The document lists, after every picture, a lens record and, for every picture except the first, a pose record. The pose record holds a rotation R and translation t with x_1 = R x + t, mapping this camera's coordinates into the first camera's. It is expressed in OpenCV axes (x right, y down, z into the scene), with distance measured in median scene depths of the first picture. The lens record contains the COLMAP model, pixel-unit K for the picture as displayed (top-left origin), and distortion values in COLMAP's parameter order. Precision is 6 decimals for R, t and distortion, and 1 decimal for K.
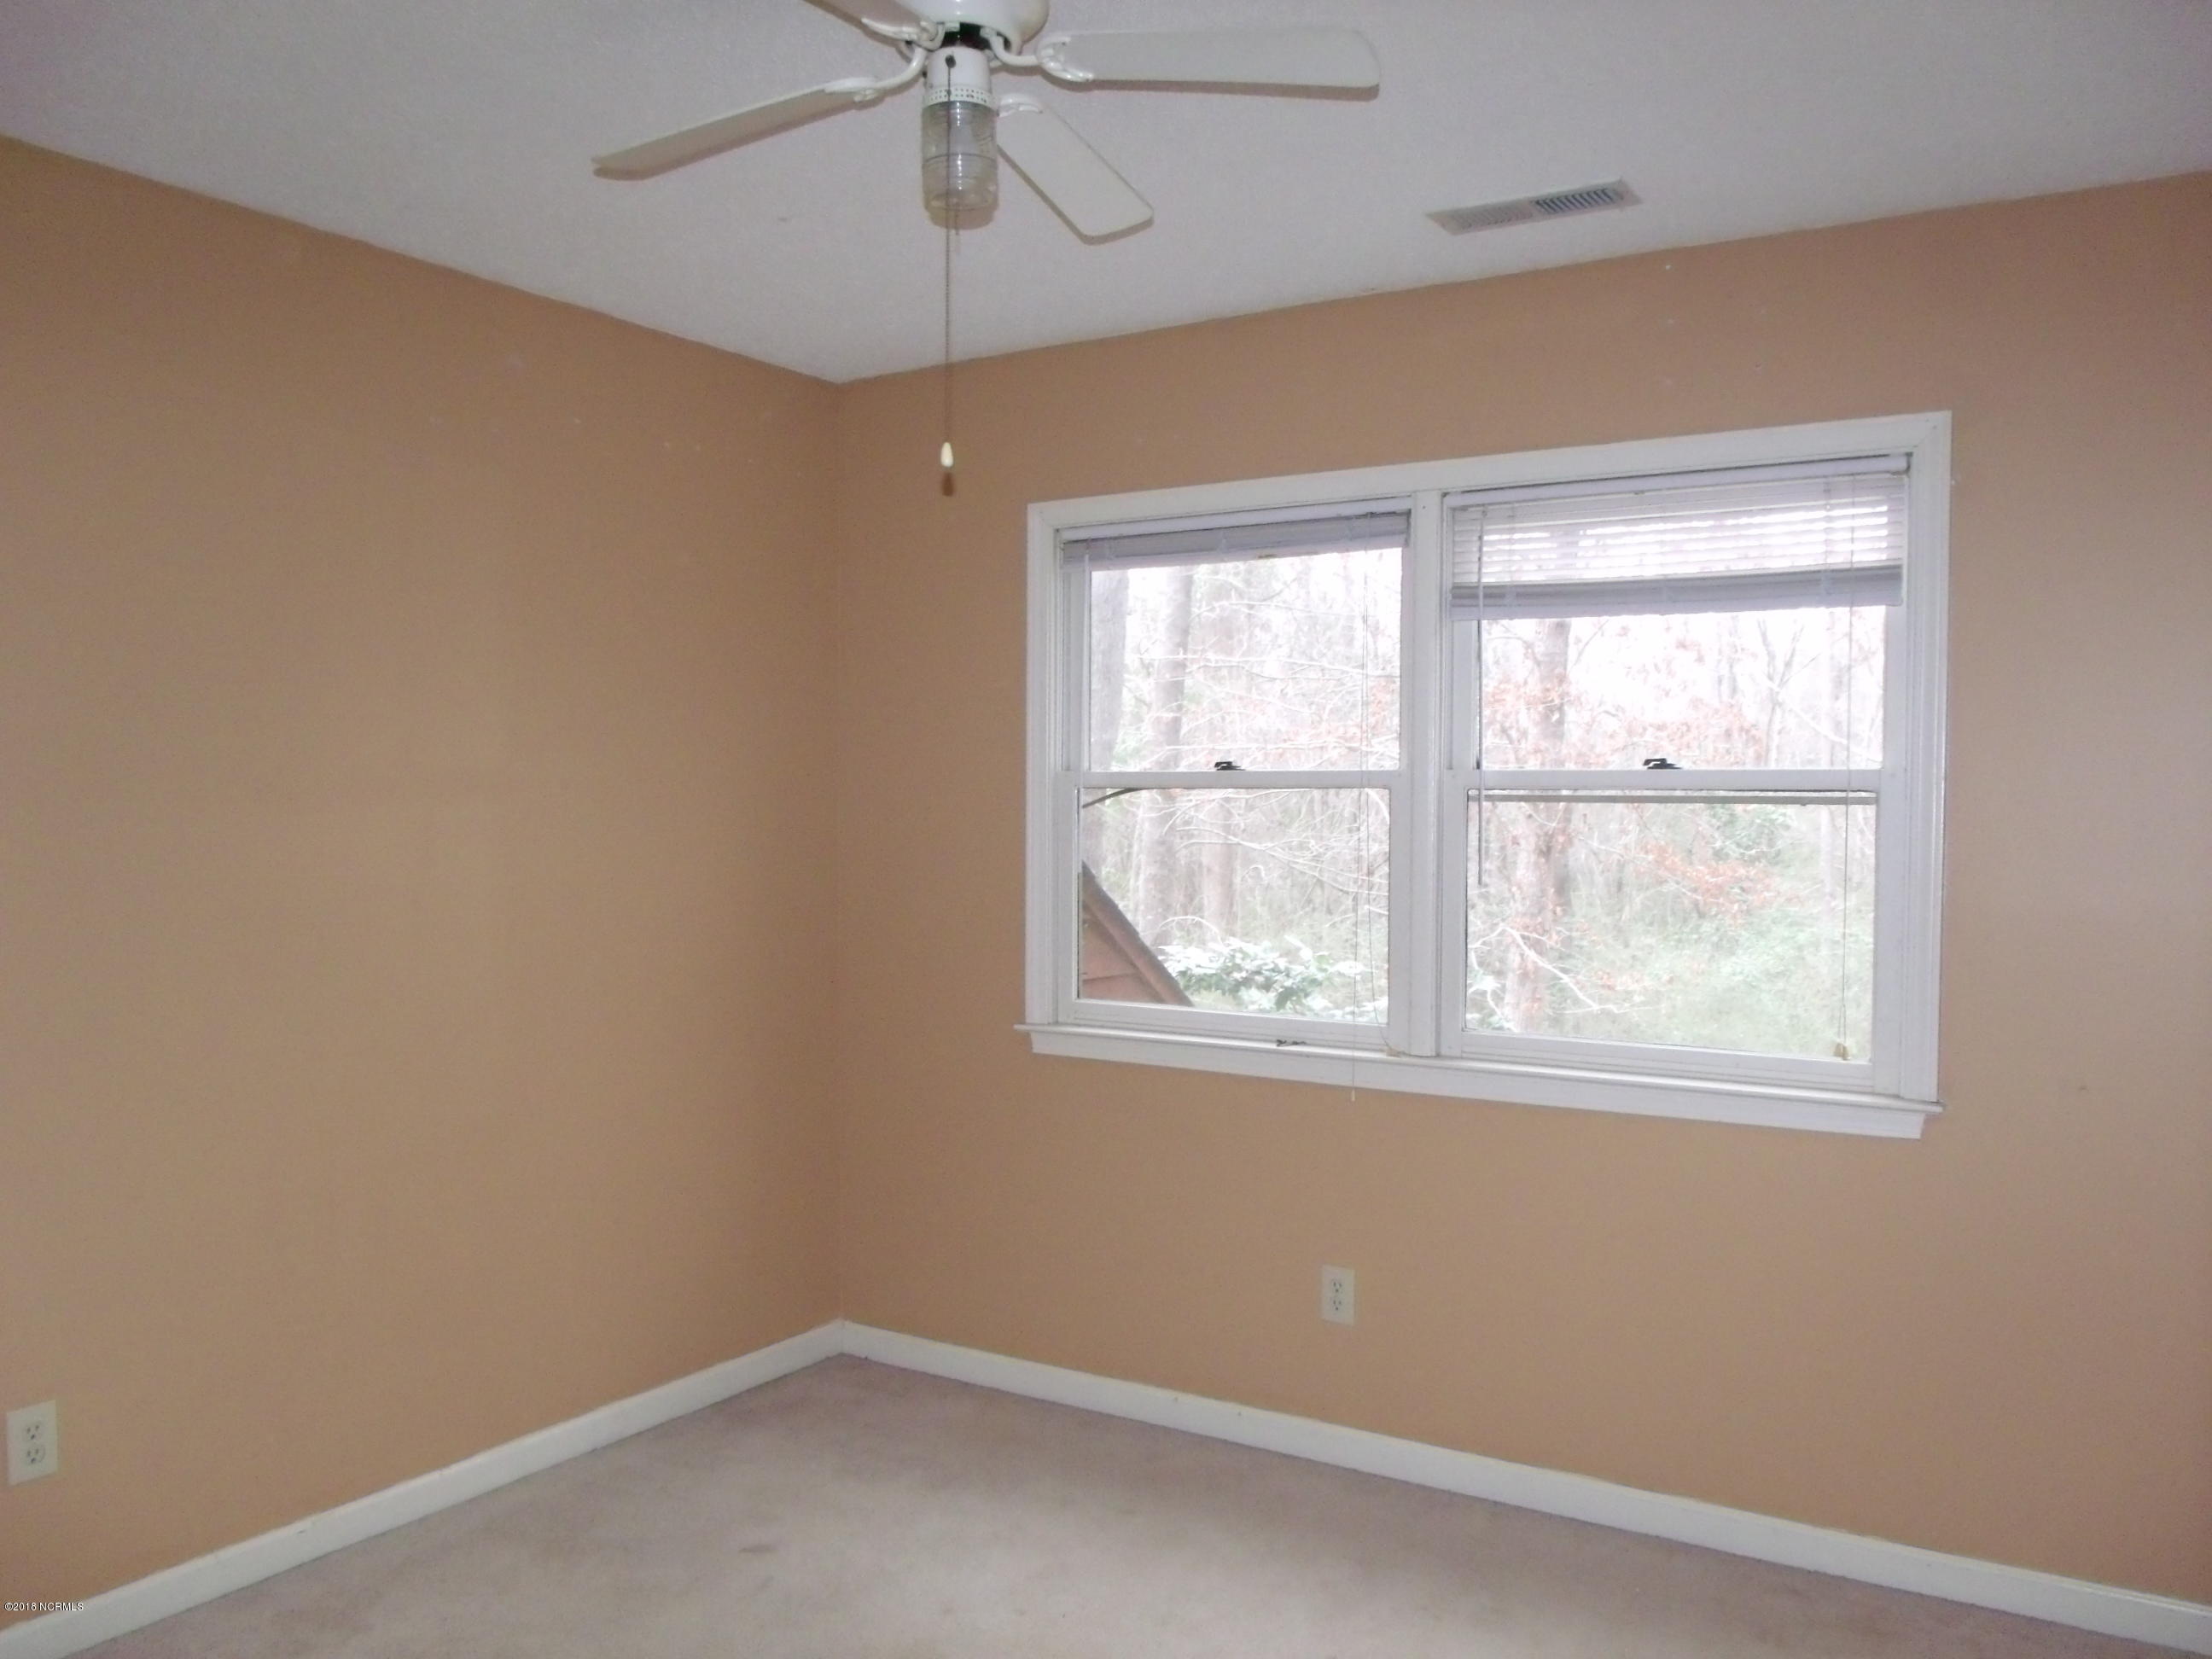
lens RADIAL K [[1743.7, 0, 1108.8], [0, 1743.7, 861.4], [0, 0, 1]] dist [-0.040052, 0.005647]
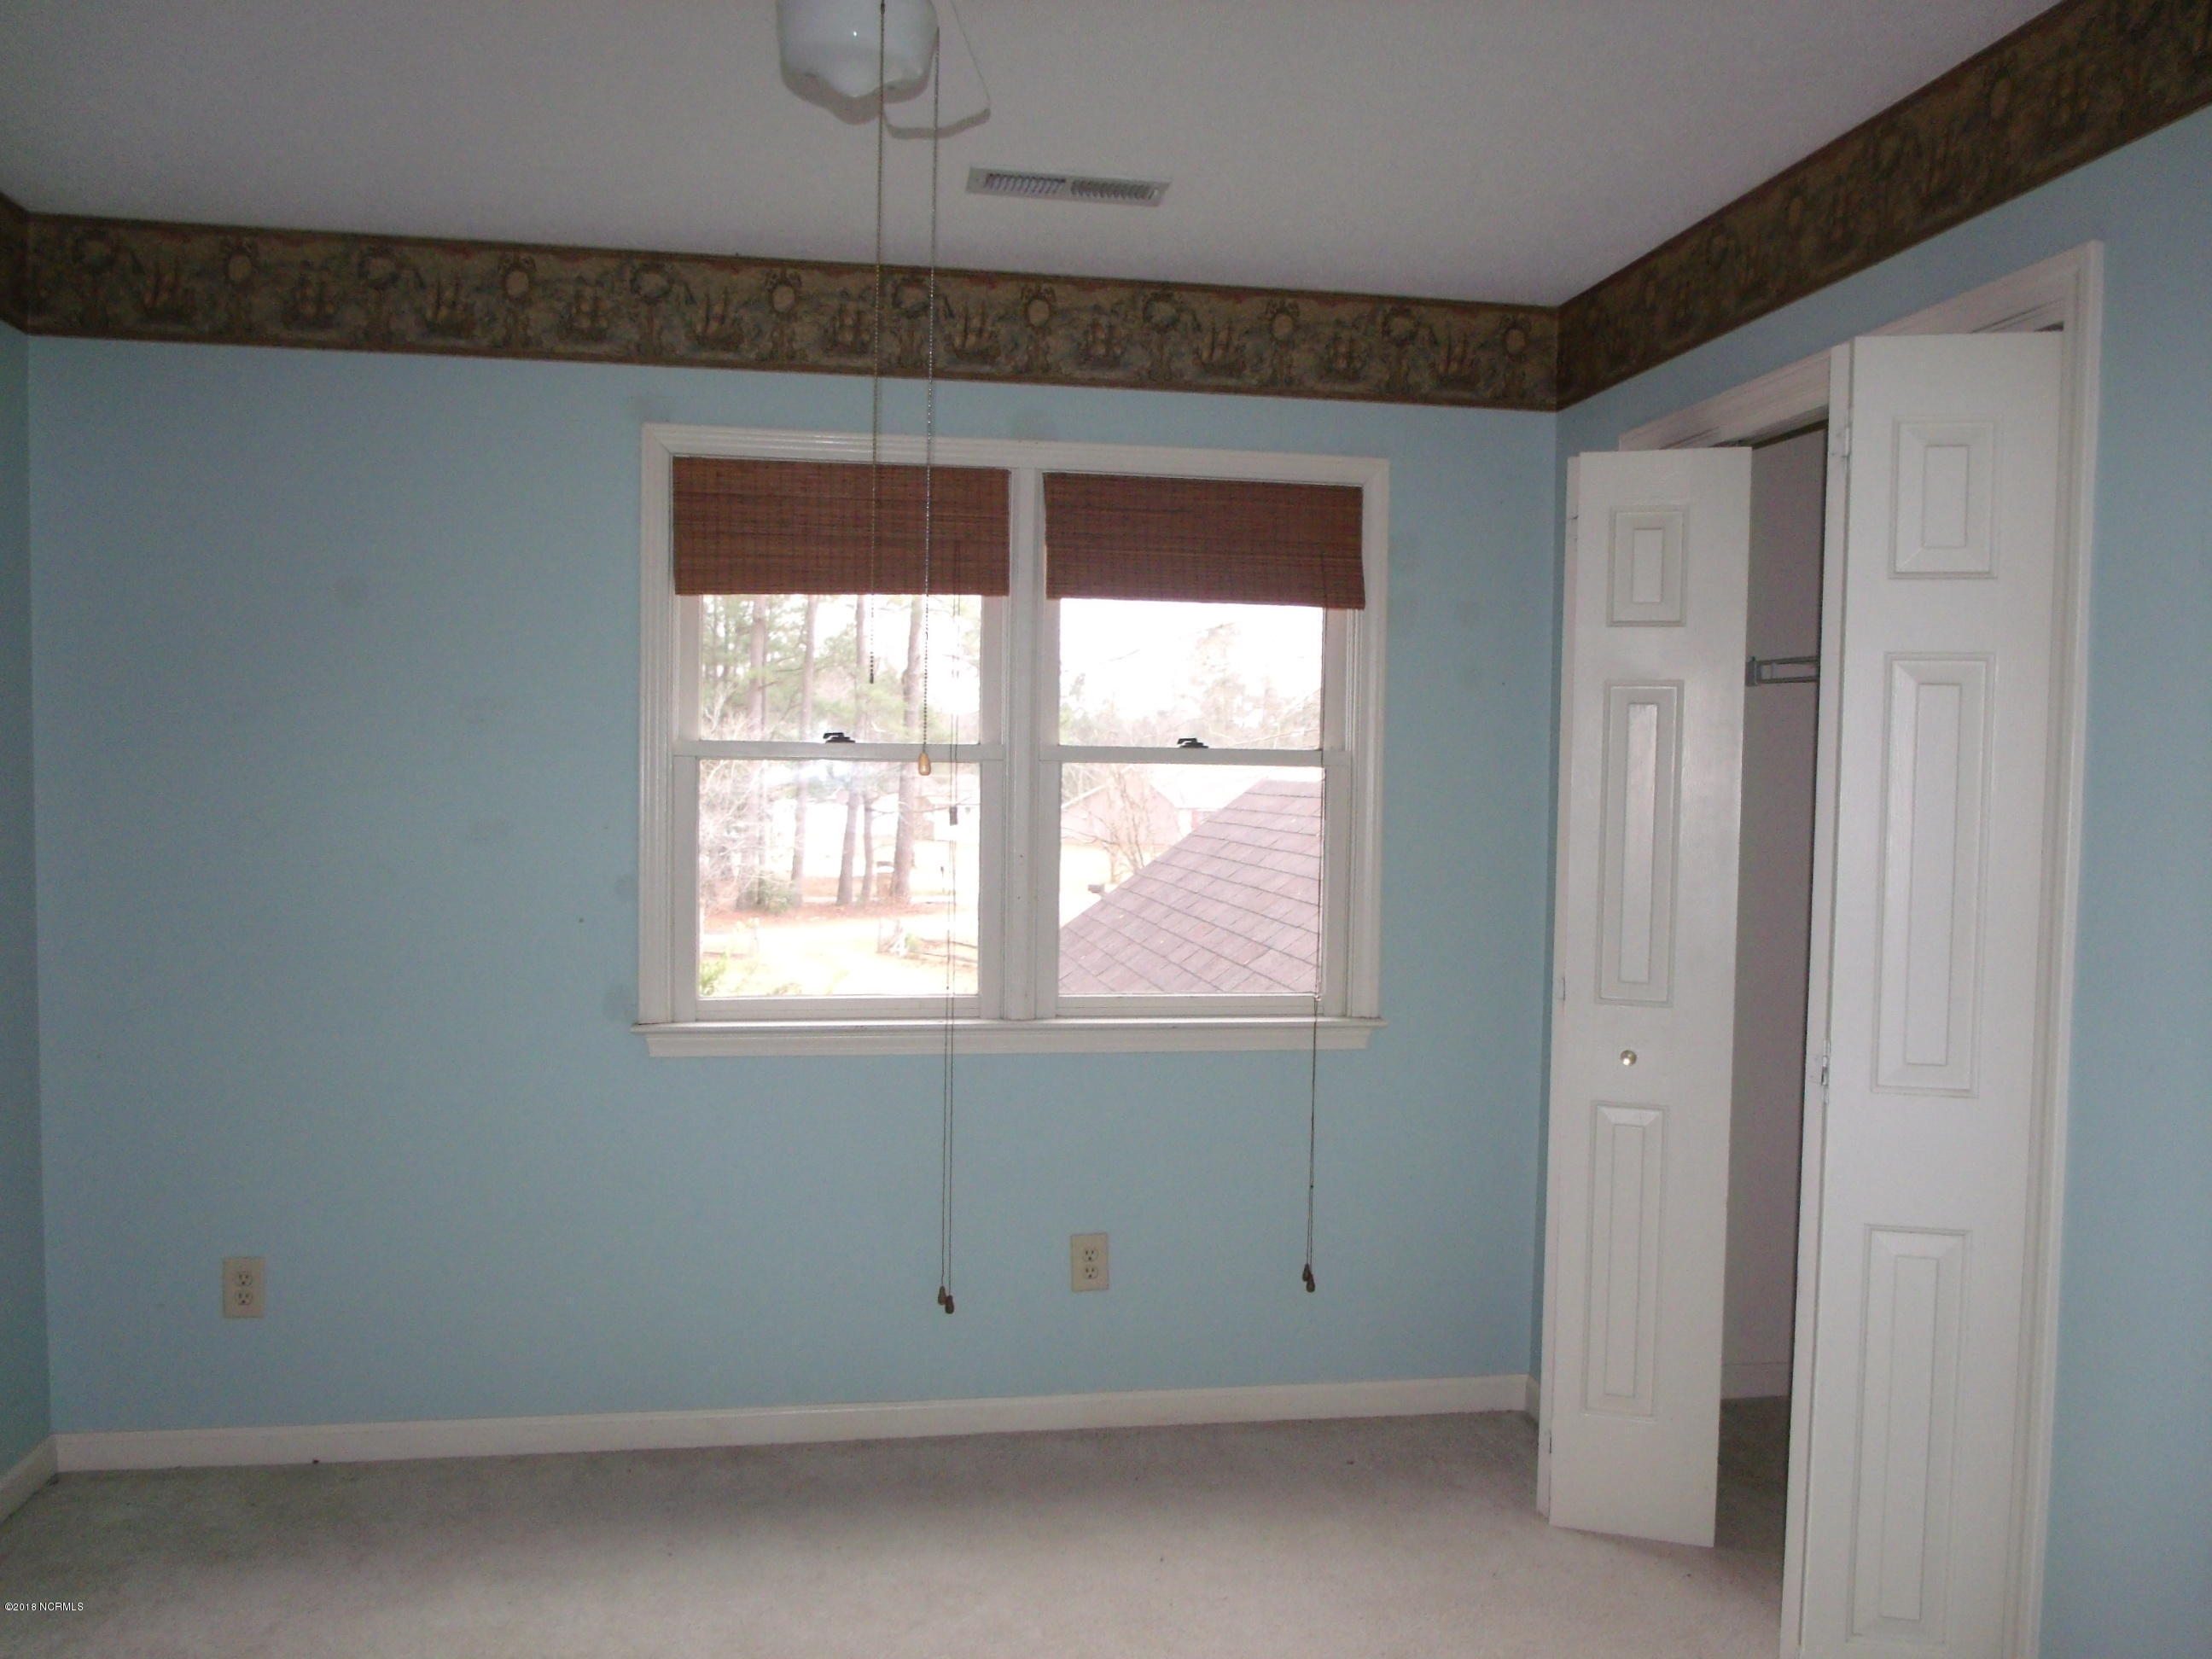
lens RADIAL K [[1743.7, 0, 1108.8], [0, 1743.7, 861.4], [0, 0, 1]] dist [-0.040052, 0.005647]
pose [[0.728031, -0.028453, 0.684953, -0.503279], [0.015850, 0.999570, 0.024675, -0.007774], [-0.685361, -0.007107, 0.728169, 0.206159]]
